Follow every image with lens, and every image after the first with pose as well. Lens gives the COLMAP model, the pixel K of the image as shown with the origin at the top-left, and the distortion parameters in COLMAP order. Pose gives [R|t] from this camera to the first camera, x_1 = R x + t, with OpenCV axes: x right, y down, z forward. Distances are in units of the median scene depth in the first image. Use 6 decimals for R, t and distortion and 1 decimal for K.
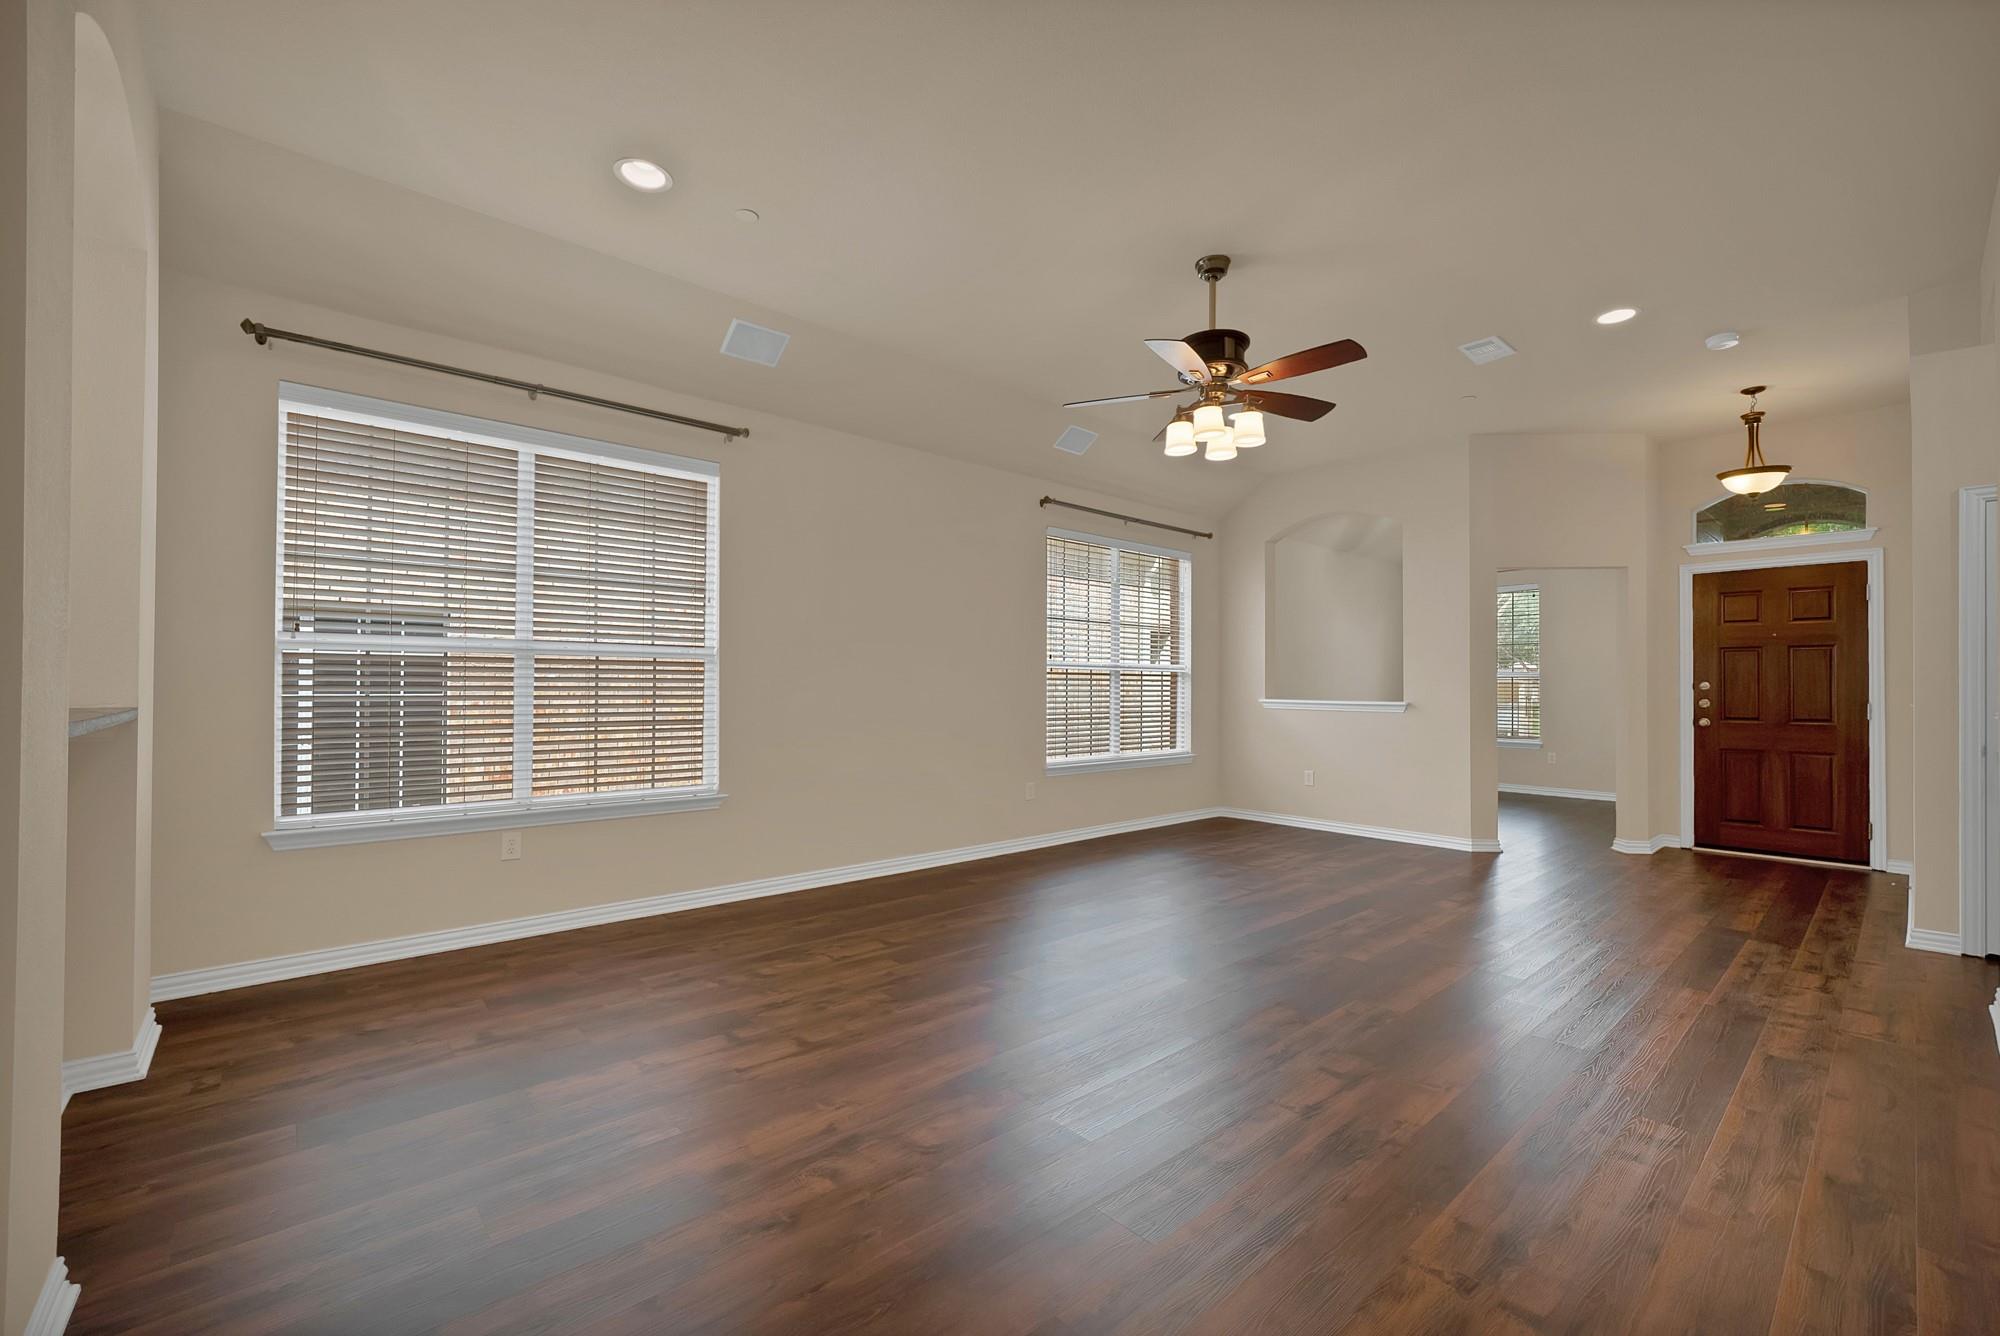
lens RADIAL K [[816.8, 0, 1000.0], [0, 816.8, 668.0], [0, 0, 1]] dist [0.001653, 0.000047]
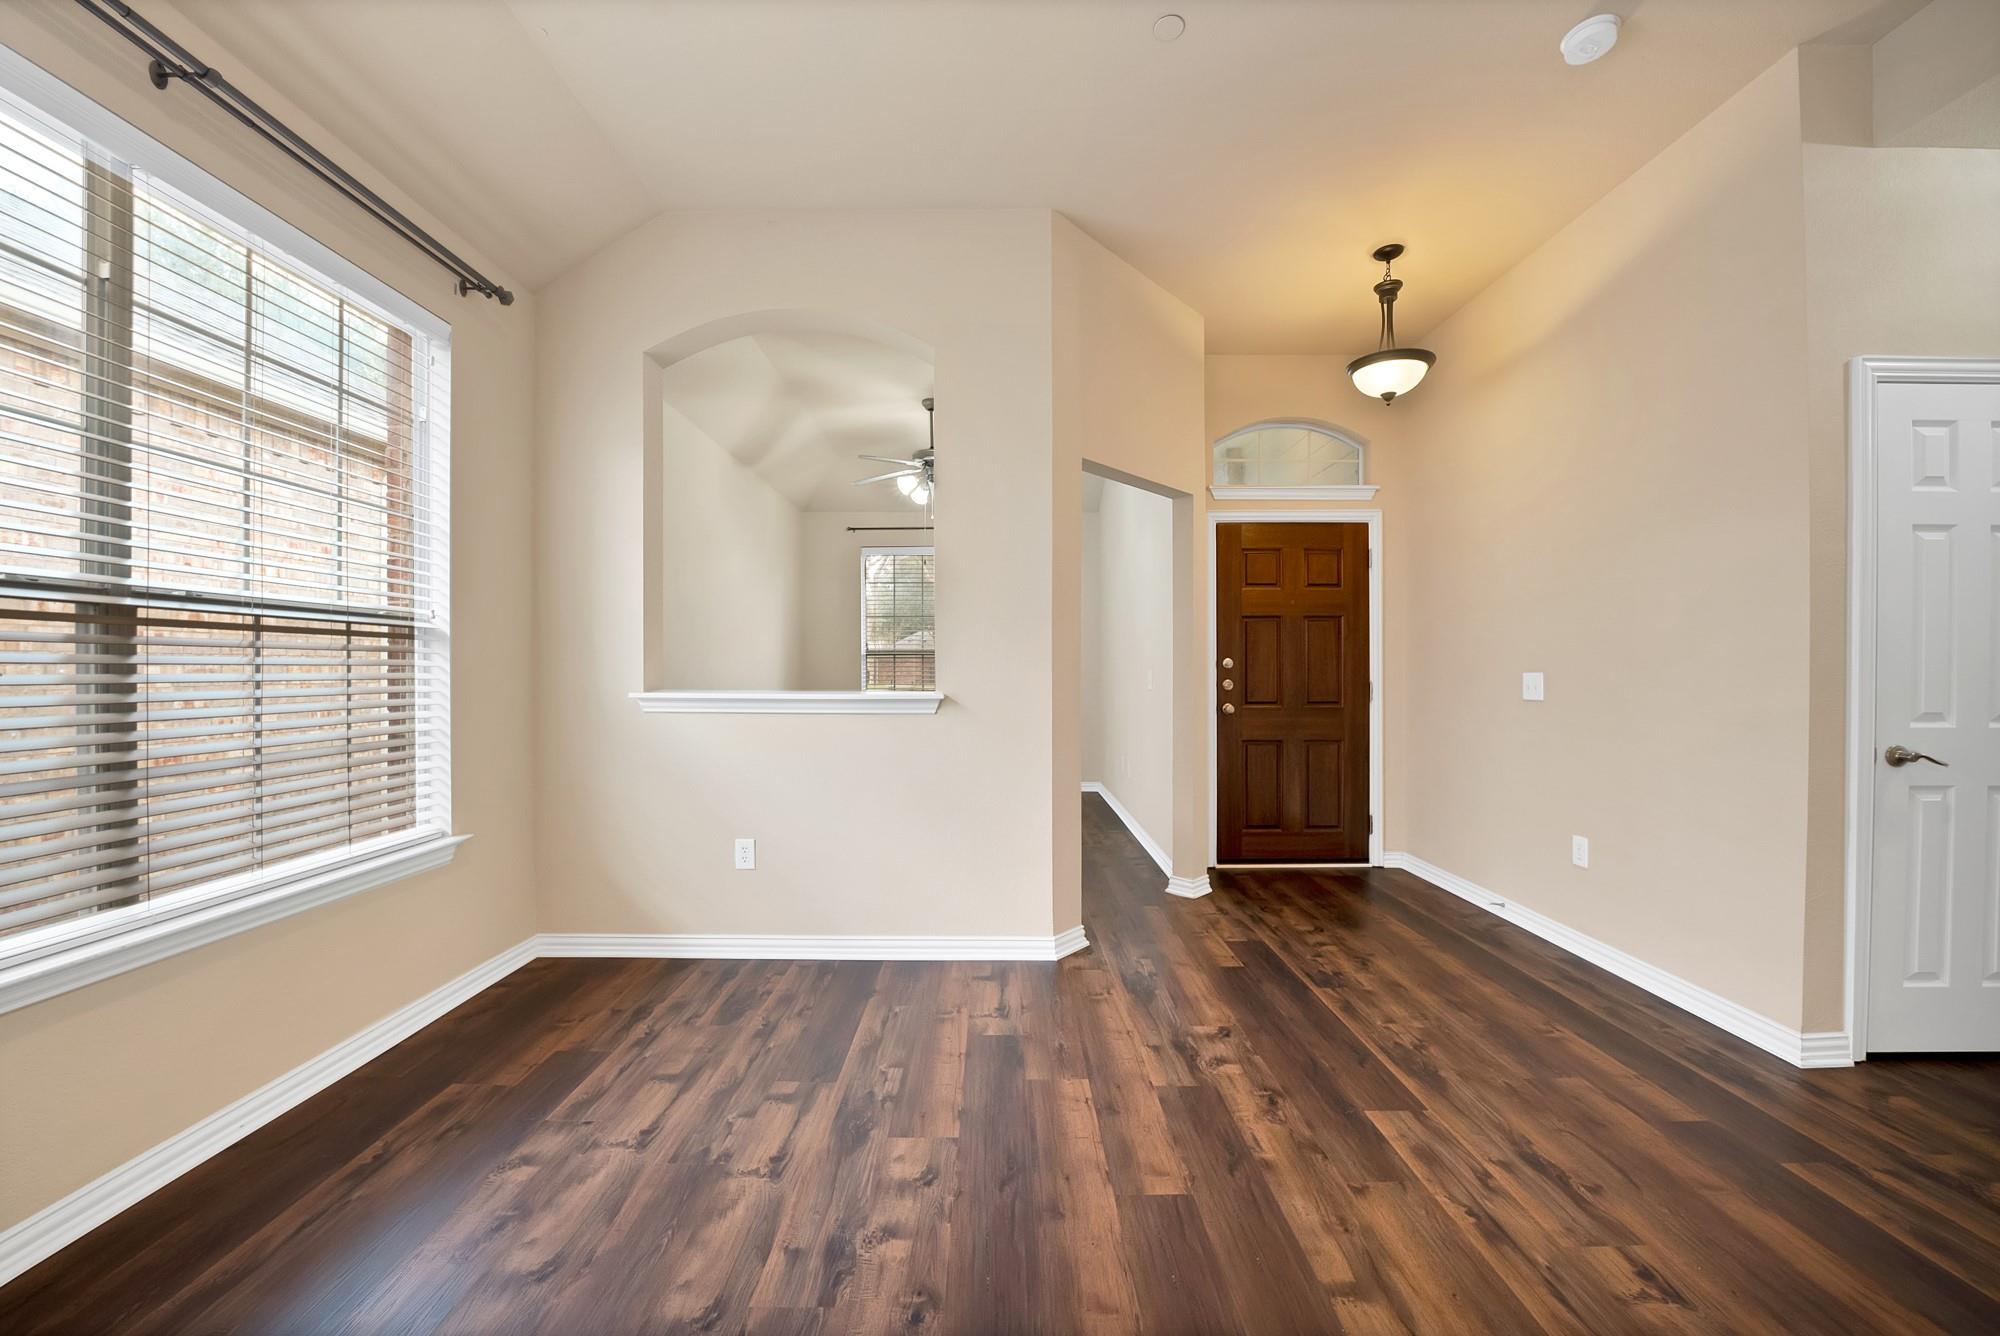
lens RADIAL K [[719.0, 0, 1001.9], [0, 719.0, 672.5], [0, 0, 1]] dist [-0.015614, -0.000292]
pose [[0.659132, -0.008621, 0.751978, 0.210040], [-0.011658, 0.999697, 0.021679, 0.021050], [-0.751937, -0.023056, 0.658832, 0.797489]]
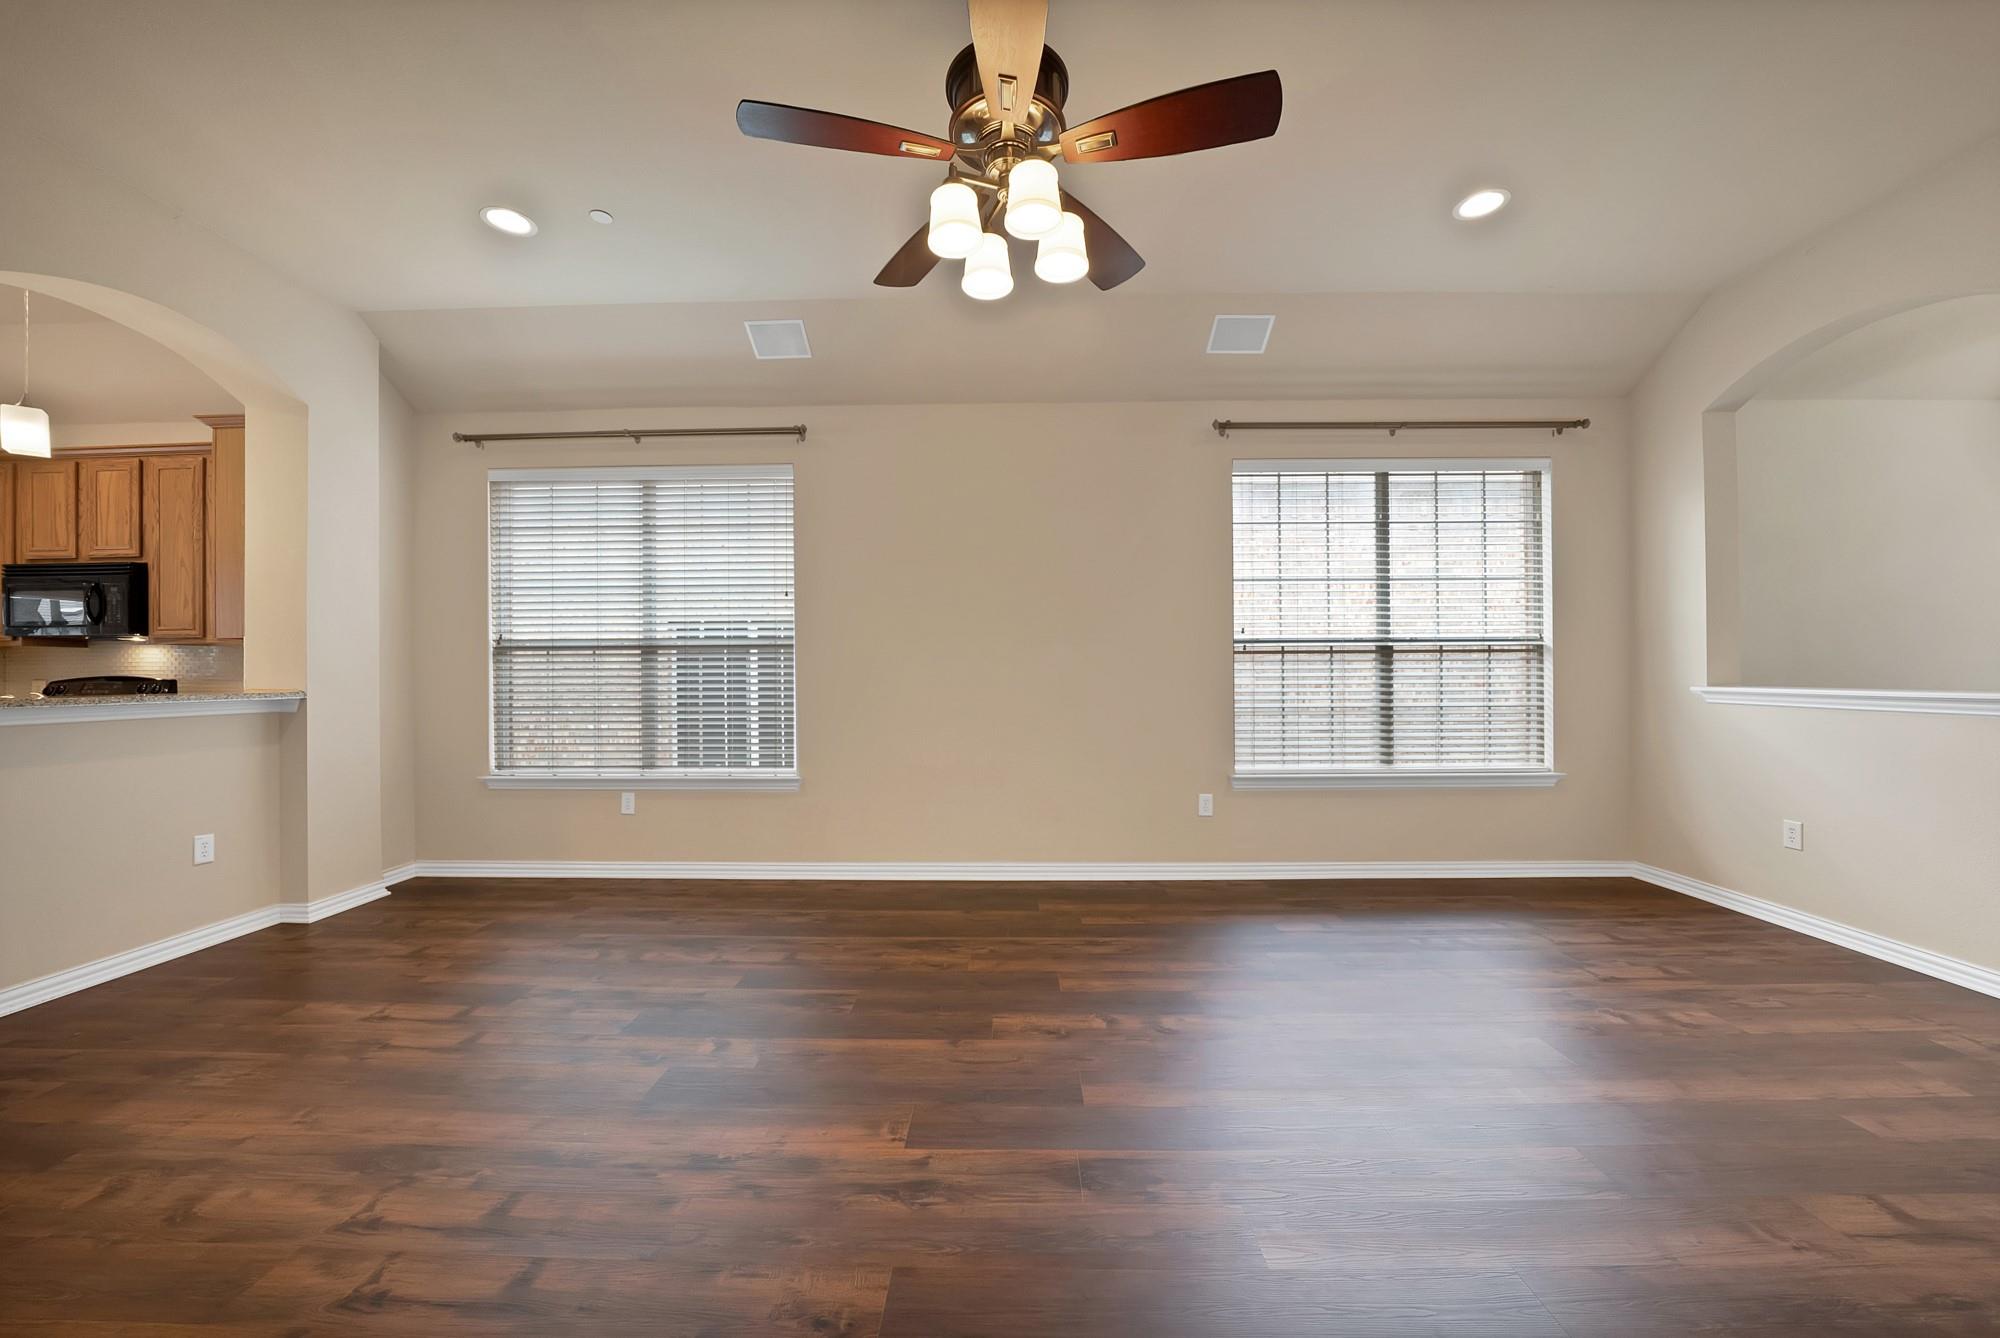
lens RADIAL K [[719.0, 0, 1001.9], [0, 719.0, 673.5], [0, 0, 1]] dist [-0.015614, -0.000292]
pose [[0.735354, -0.013556, -0.677548, 0.406874], [0.024888, 0.999666, 0.007010, 0.017651], [0.677226, -0.022018, 0.735445, 0.417849]]
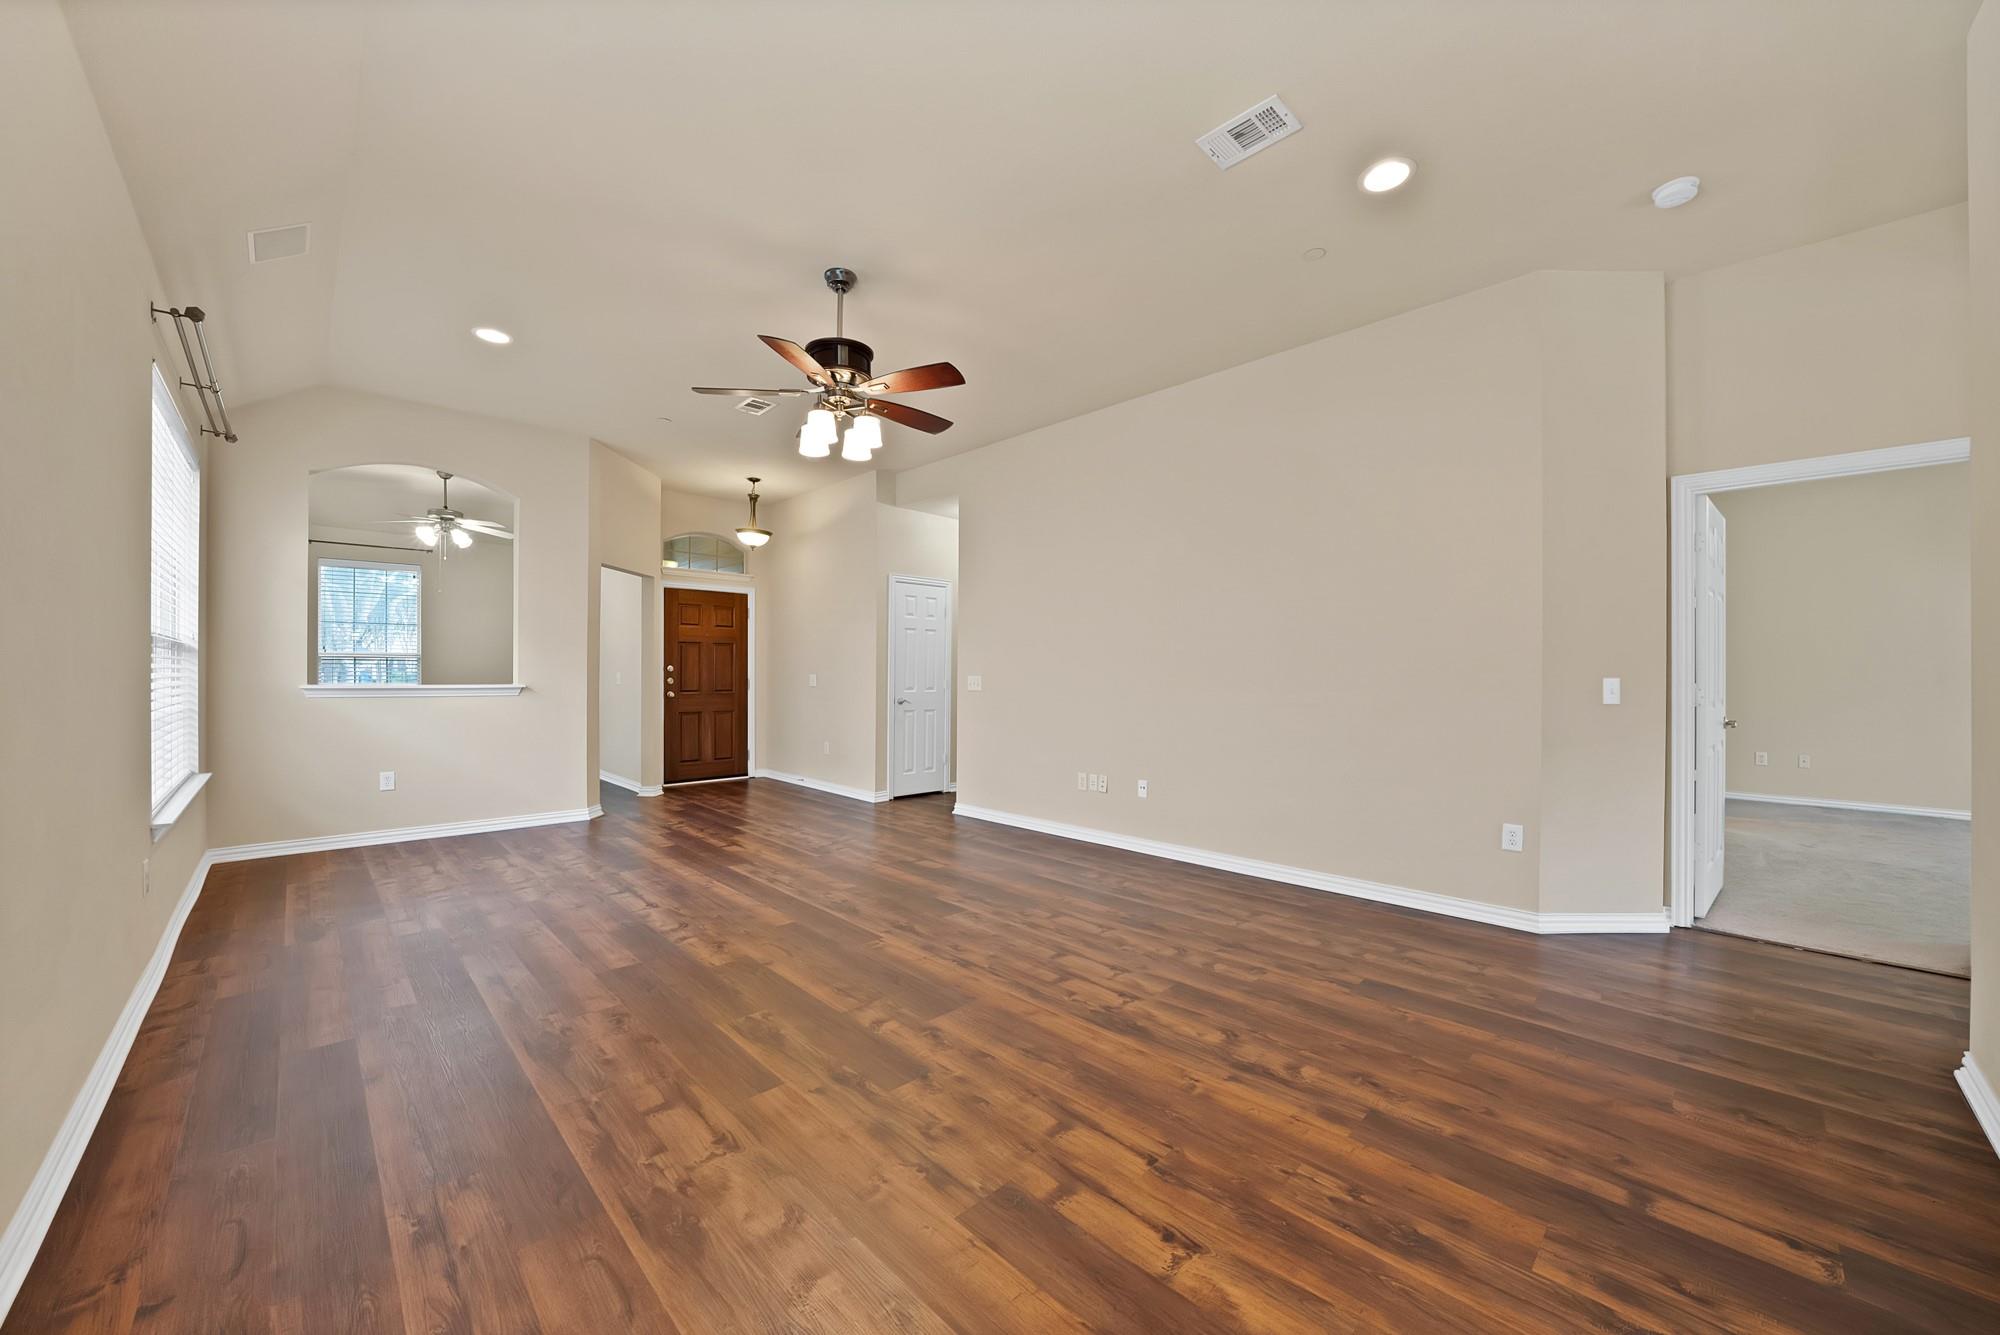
lens RADIAL K [[742.4, 0, 1000.0], [0, 742.4, 667.5], [0, 0, 1]] dist [-0.026105, -0.000026]
pose [[-0.046112, 0.001636, 0.998935, -0.482104], [-0.025409, 0.999673, -0.002811, 0.010905], [-0.998613, -0.025511, -0.046056, 0.563362]]
